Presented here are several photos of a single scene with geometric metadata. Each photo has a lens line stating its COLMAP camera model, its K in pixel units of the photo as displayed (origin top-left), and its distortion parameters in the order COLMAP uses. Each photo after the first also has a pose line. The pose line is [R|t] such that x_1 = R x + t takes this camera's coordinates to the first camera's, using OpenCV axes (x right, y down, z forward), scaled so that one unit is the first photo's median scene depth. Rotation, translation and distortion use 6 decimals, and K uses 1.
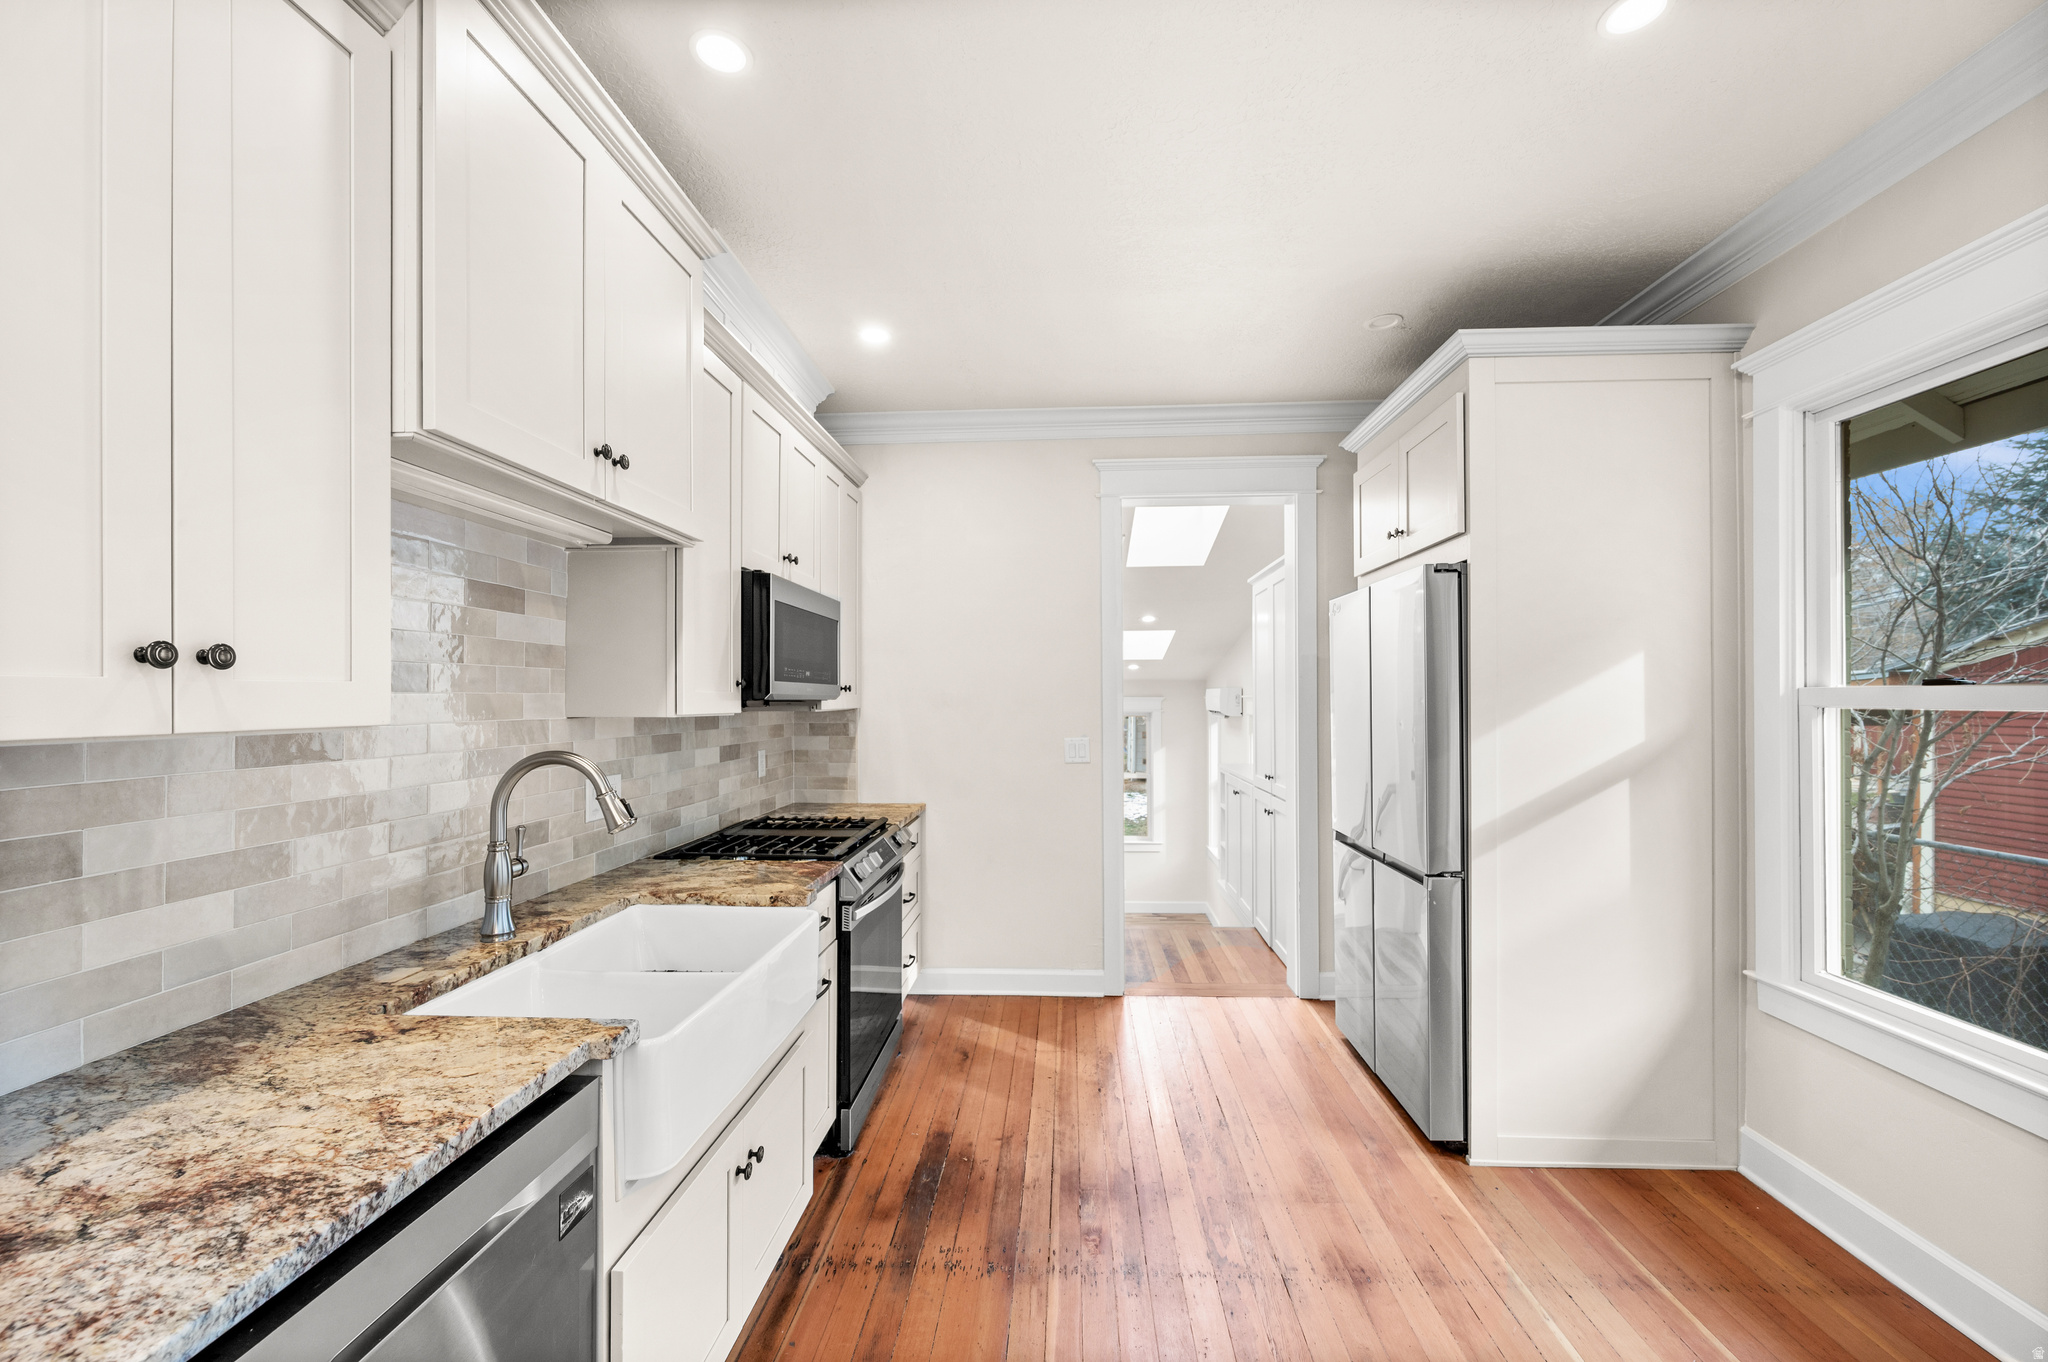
lens RADIAL K [[817.4, 0, 1025.3], [0, 817.4, 693.6], [0, 0, 1]] dist [-0.002621, 0.000659]
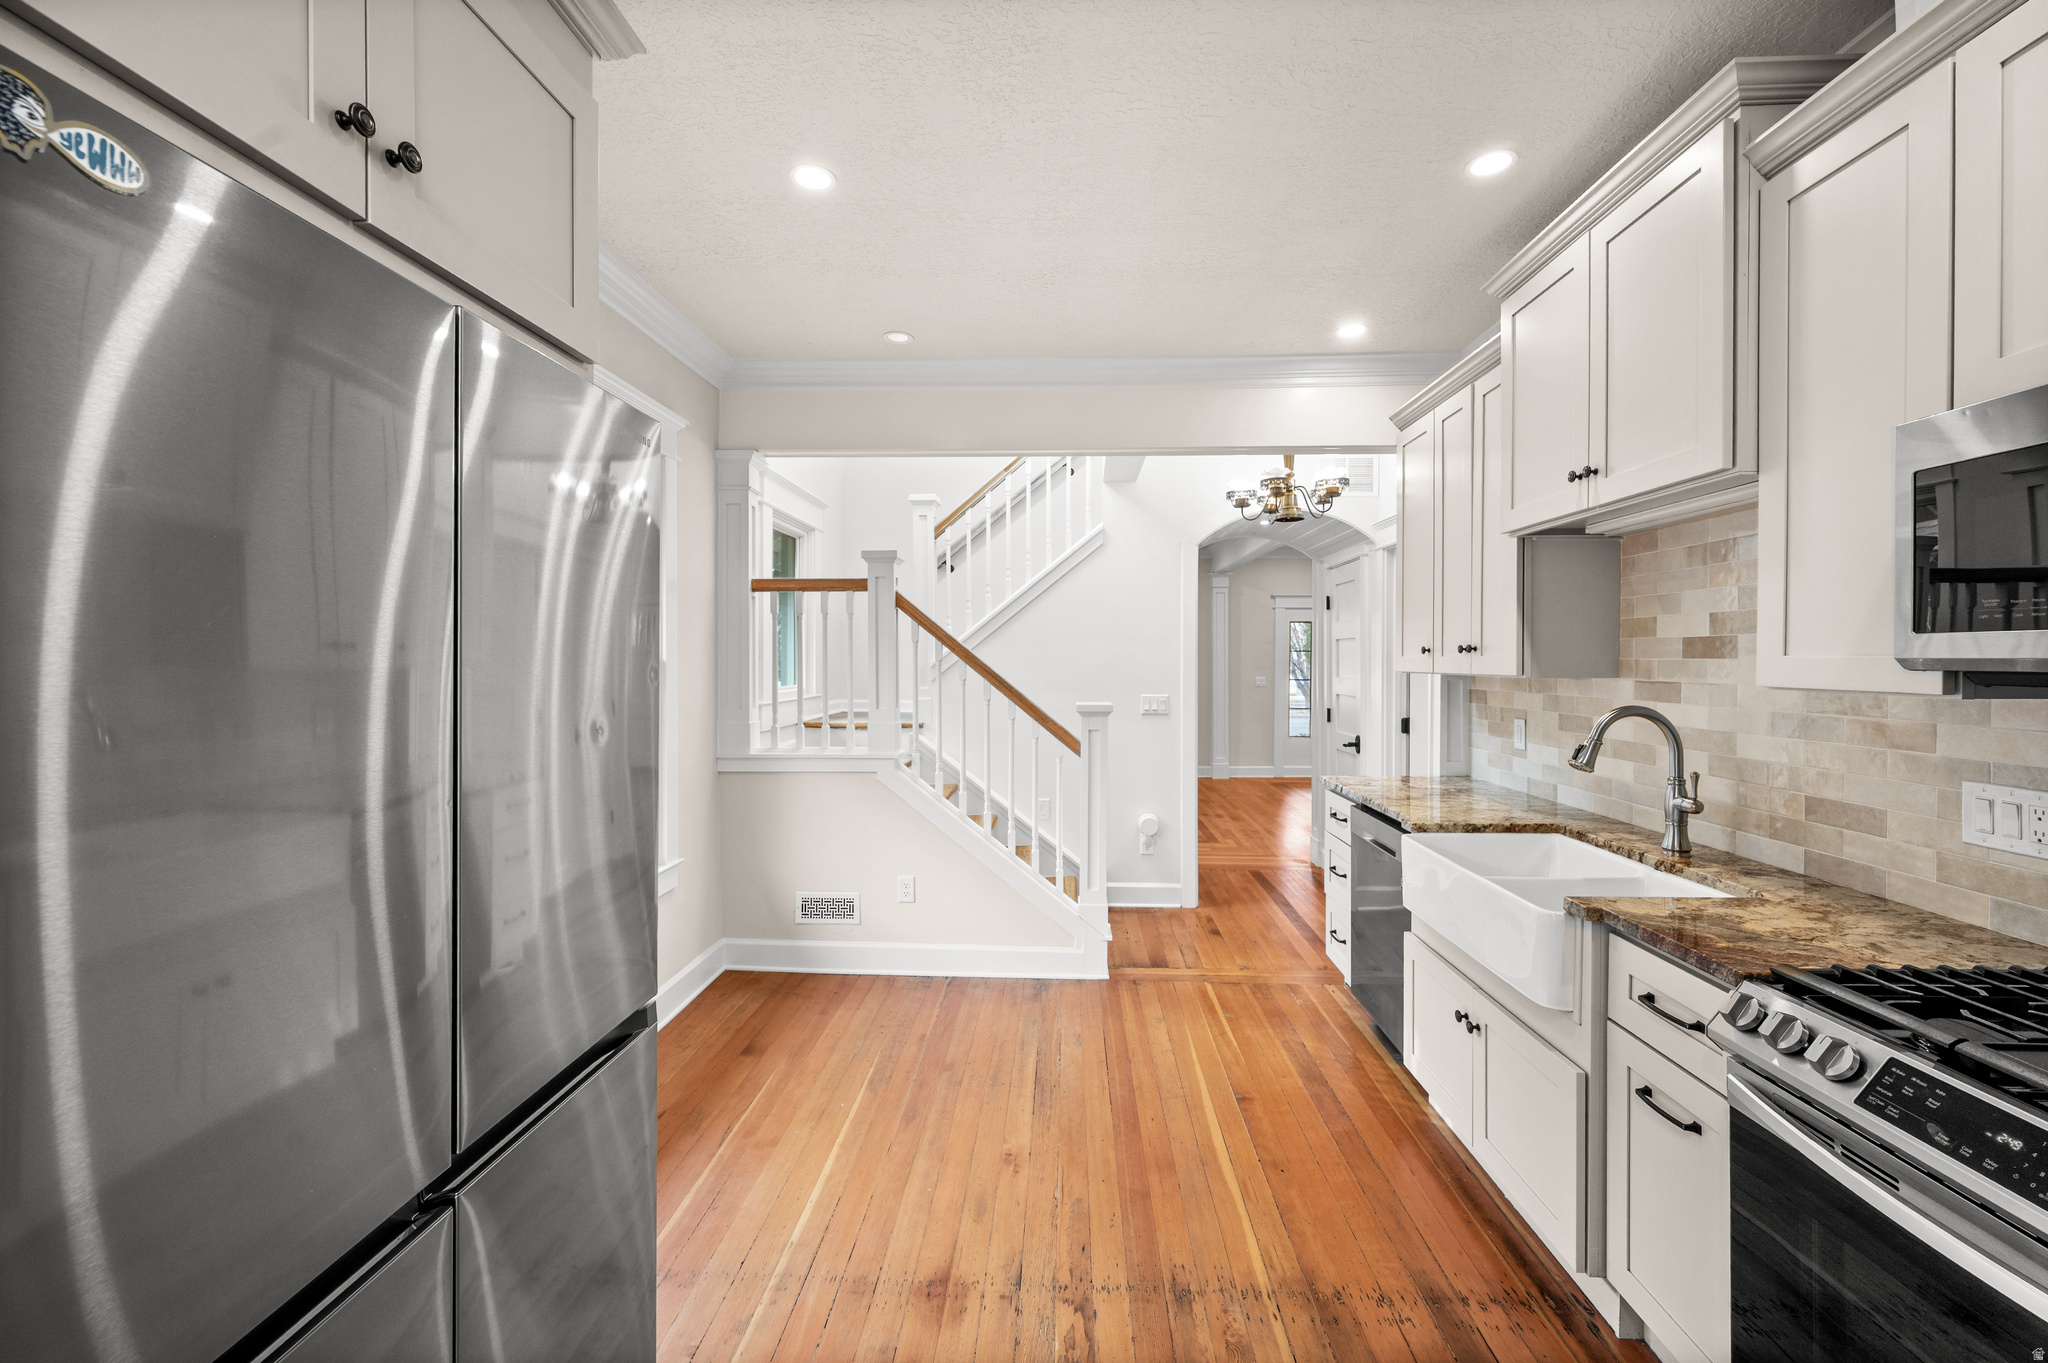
lens RADIAL K [[817.4, 0, 1027.2], [0, 817.4, 665.7], [0, 0, 1]] dist [-0.002621, 0.000659]
pose [[-0.999994, 0.001322, -0.003326, 0.257950], [0.001309, 0.999991, 0.004125, 0.001369], [0.003331, 0.004121, -0.999986, 1.610499]]
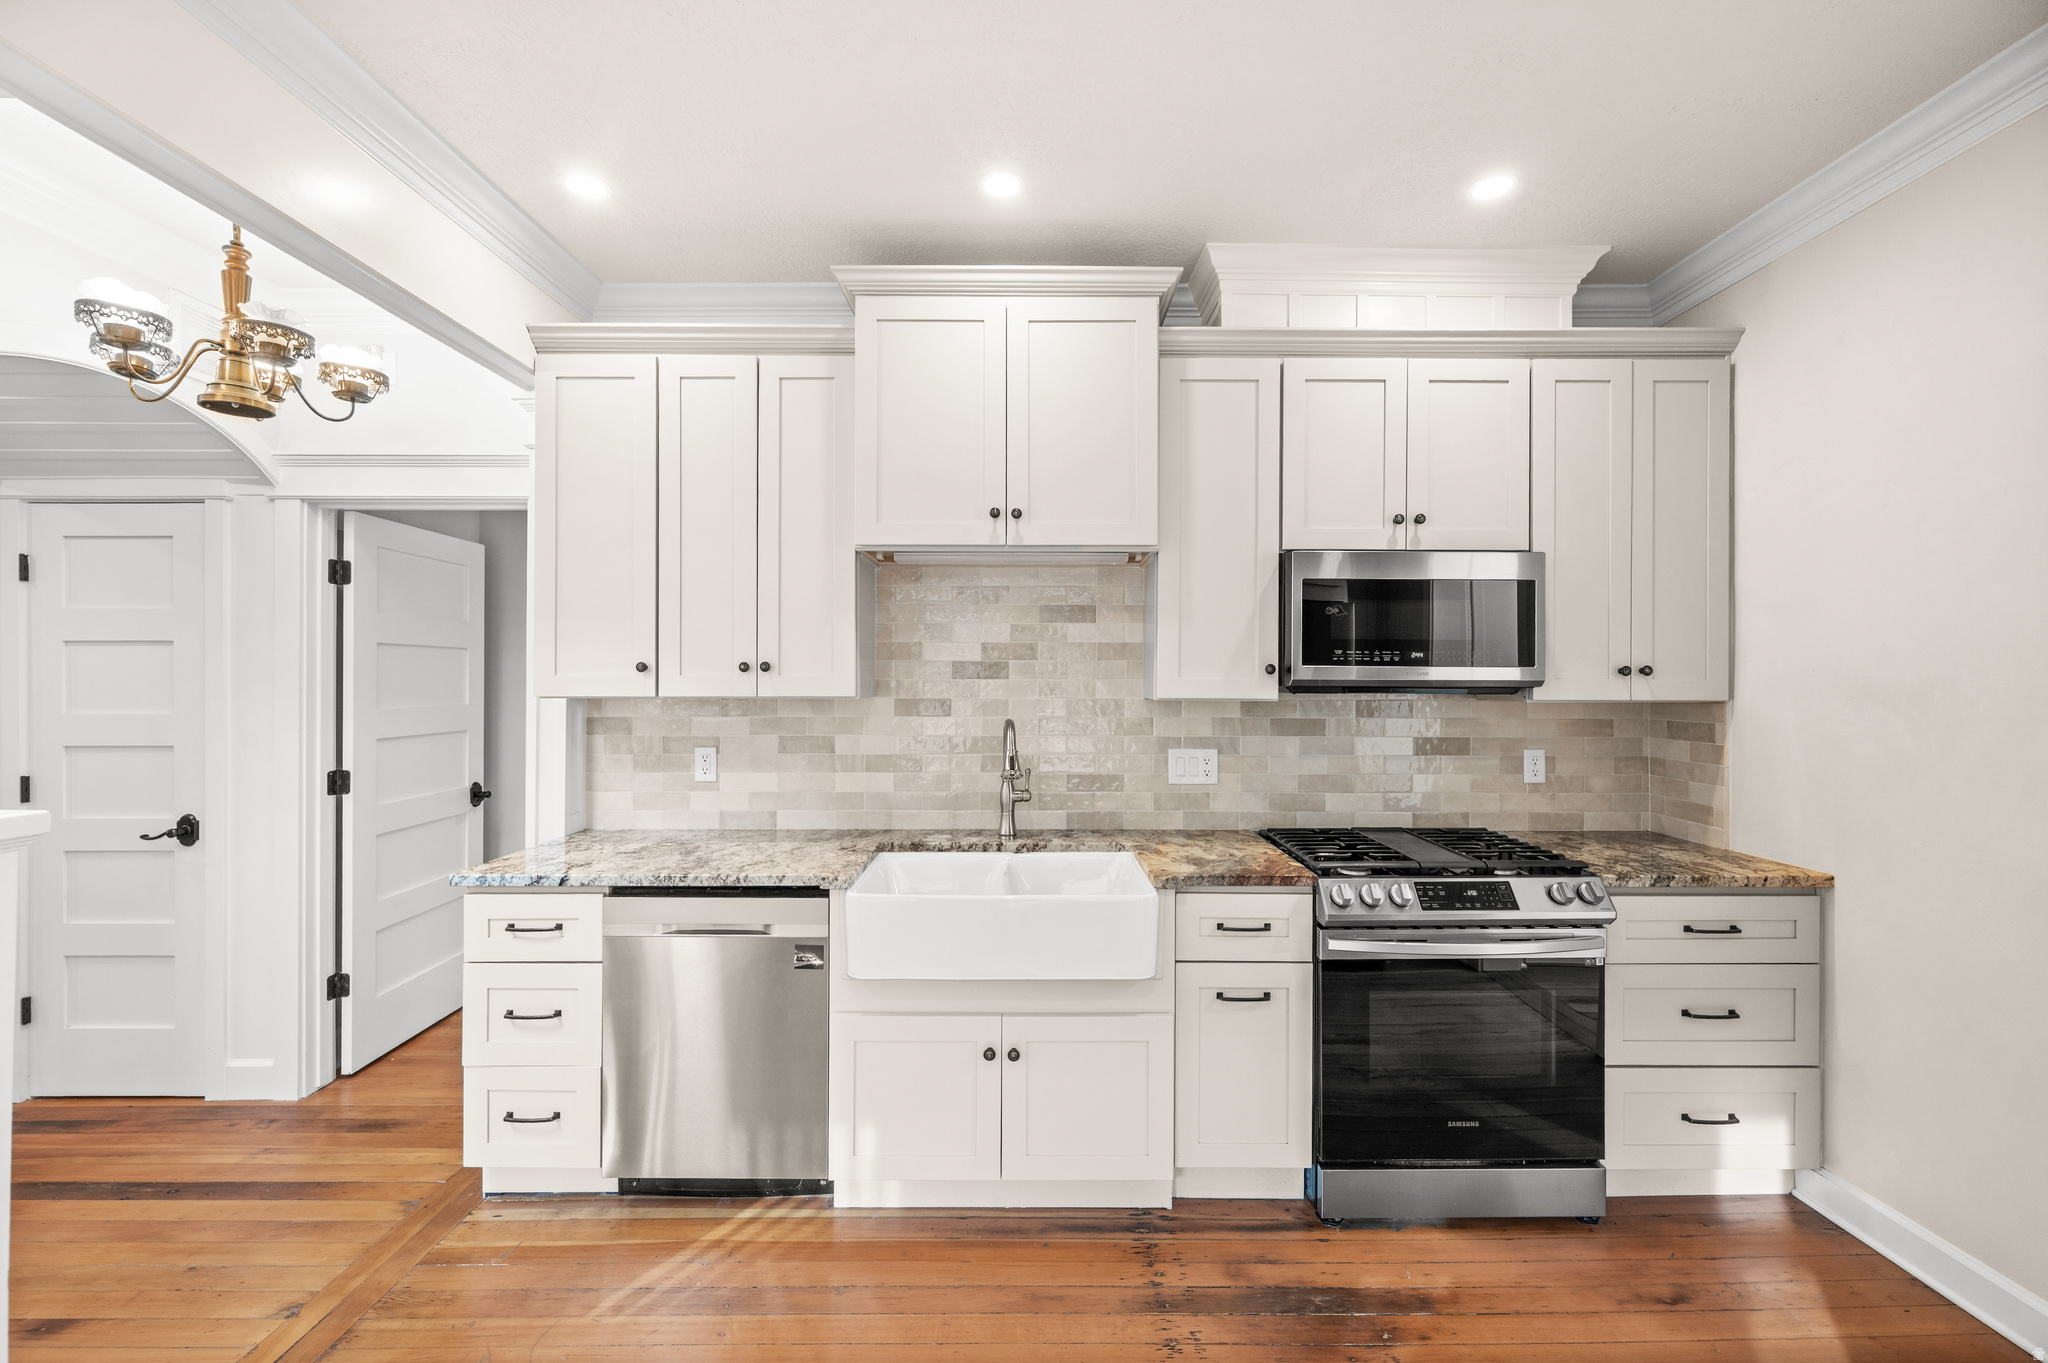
lens RADIAL K [[817.4, 0, 1039.9], [0, 817.4, 679.1], [0, 0, 1]] dist [-0.002621, 0.000659]
pose [[0.056925, 0.002086, -0.998376, 0.647734], [0.003658, 0.999991, 0.002298, -0.003988], [0.998372, -0.003782, 0.056917, 0.694842]]
